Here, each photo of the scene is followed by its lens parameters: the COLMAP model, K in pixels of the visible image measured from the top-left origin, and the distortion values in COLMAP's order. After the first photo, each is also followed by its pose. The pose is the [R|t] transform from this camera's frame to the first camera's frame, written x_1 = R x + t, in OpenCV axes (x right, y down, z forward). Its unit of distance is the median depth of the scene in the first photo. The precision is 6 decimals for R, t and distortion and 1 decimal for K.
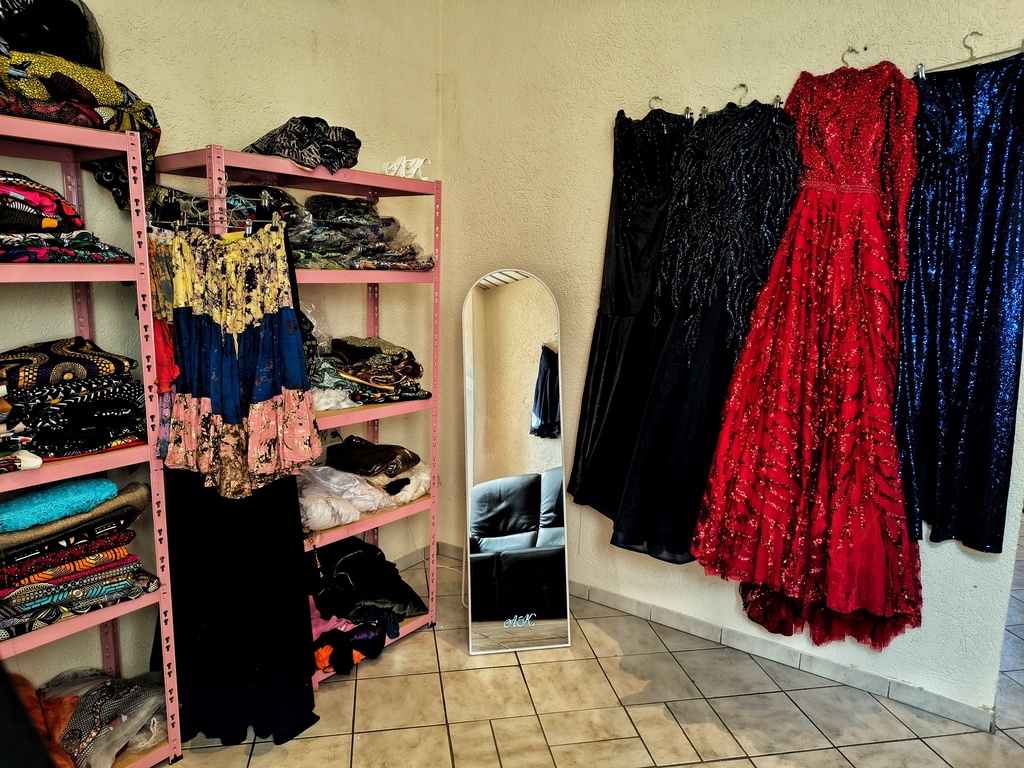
lens RADIAL K [[706.9, 0, 511.1], [0, 706.9, 384.8], [0, 0, 1]] dist [0.011124, 0.001734]
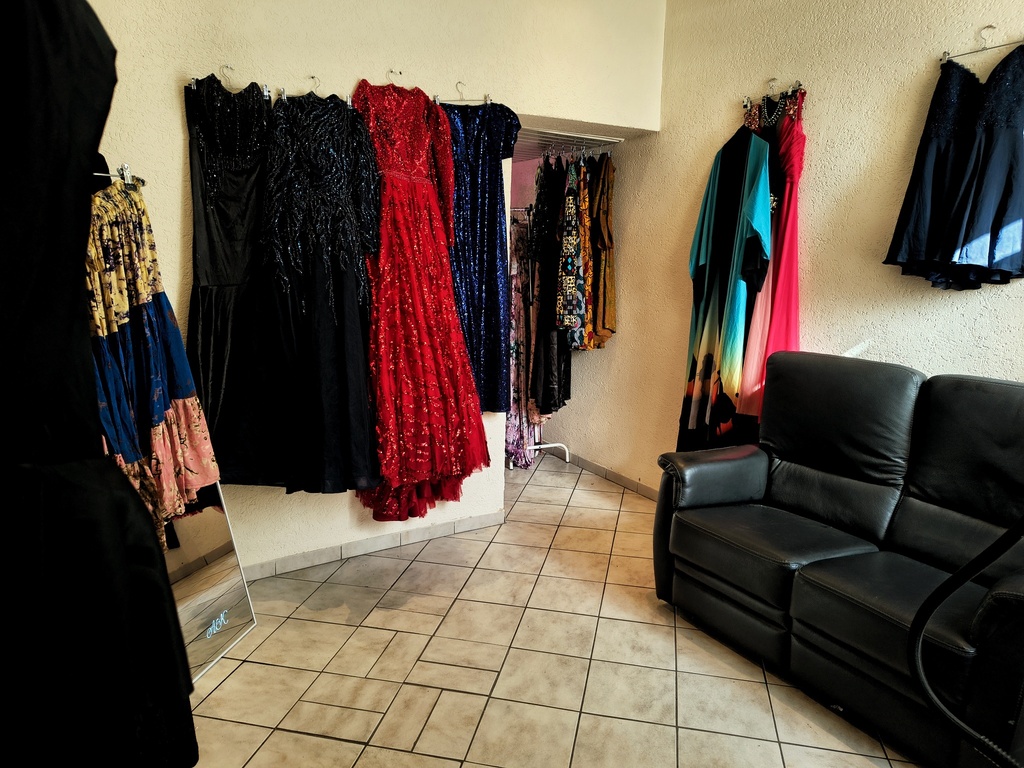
lens RADIAL K [[706.9, 0, 513.1], [0, 706.9, 383.5], [0, 0, 1]] dist [0.011124, 0.001734]
pose [[0.375353, -0.196359, 0.905844, -0.707249], [0.156353, 0.976711, 0.146933, -0.054159], [-0.913599, 0.086480, 0.397313, 0.289916]]
